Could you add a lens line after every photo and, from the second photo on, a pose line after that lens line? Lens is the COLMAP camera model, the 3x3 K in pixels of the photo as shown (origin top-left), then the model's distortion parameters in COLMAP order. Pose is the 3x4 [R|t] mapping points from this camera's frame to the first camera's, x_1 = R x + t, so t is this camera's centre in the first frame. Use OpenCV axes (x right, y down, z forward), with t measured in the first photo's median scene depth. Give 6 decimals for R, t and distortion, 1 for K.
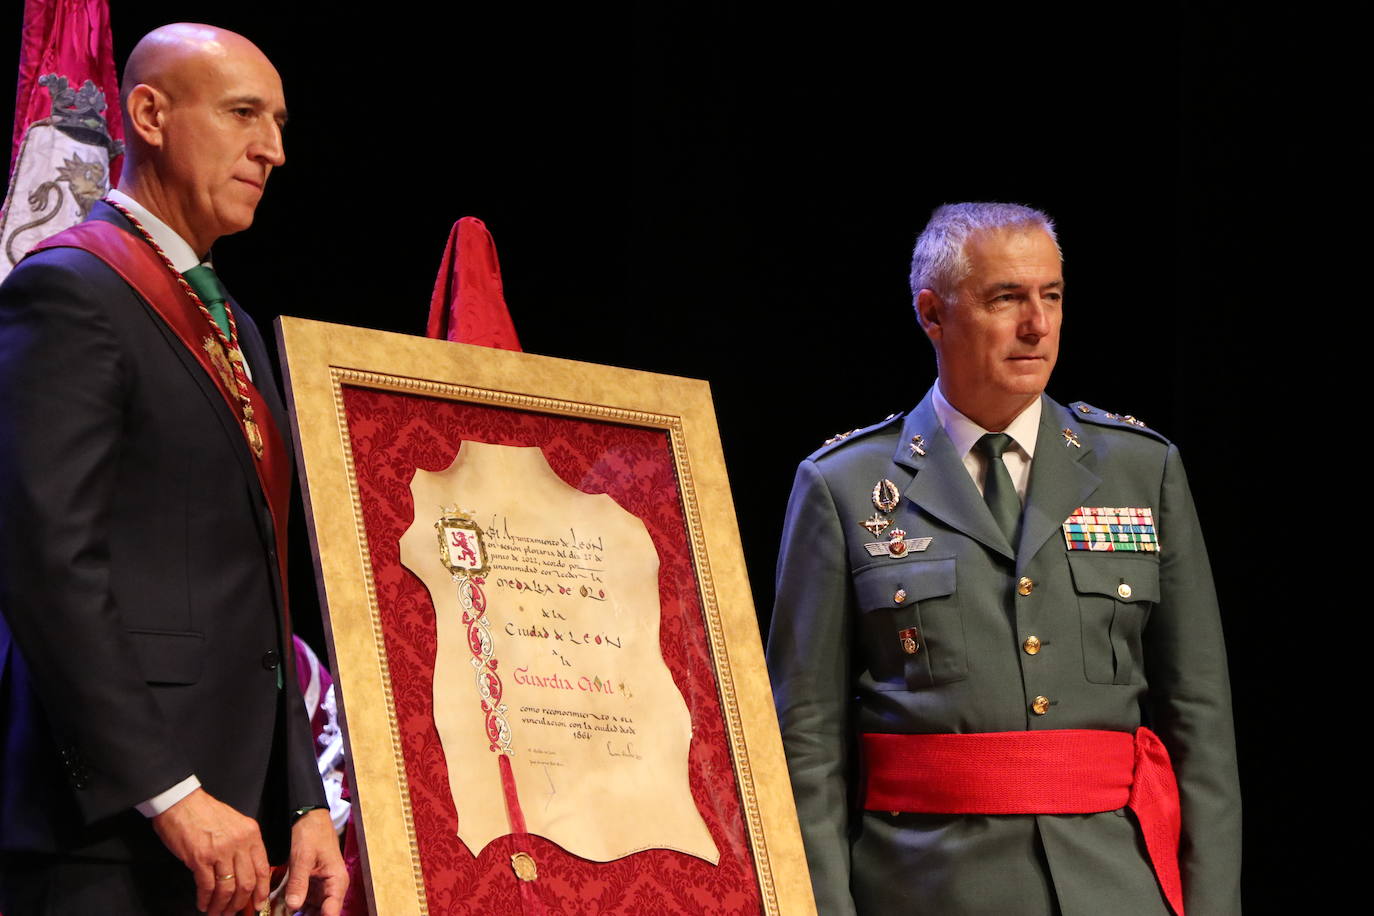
lens RADIAL K [[4803.3, 0, 658.8], [0, 4803.3, 454.8], [0, 0, 1]] dist [0.600719, 2.311343]
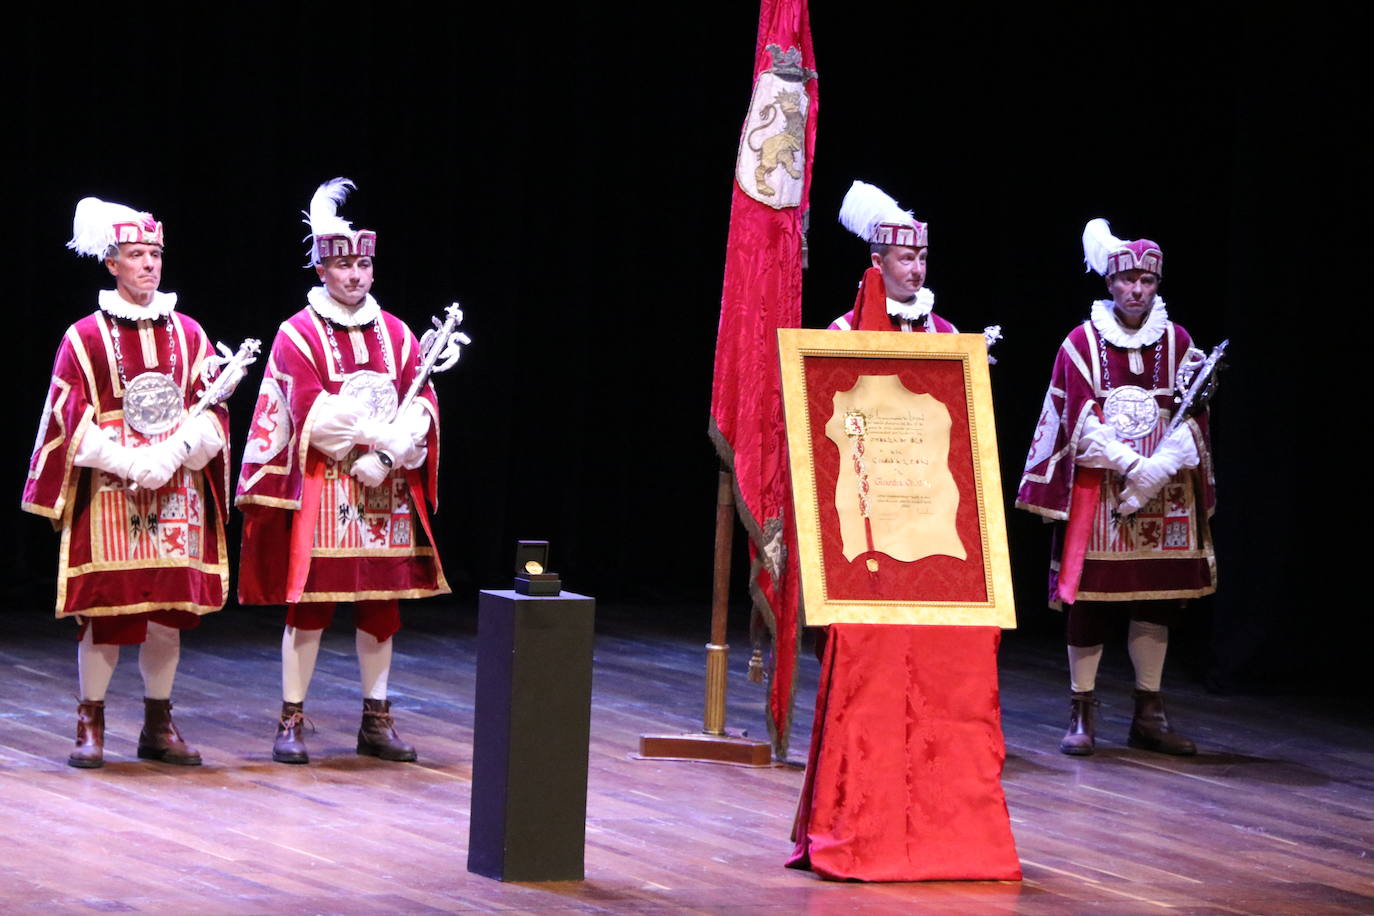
lens RADIAL K [[7552.7, 0, 685.7], [0, 7552.7, 459.4], [0, 0, 1]] dist [2.063694, 3.570934]
pose [[0.971615, 0.030373, -0.234610, 0.733124], [0.014565, 0.982161, 0.187474, -0.646956], [0.236119, -0.185570, 0.953840, -2.503157]]
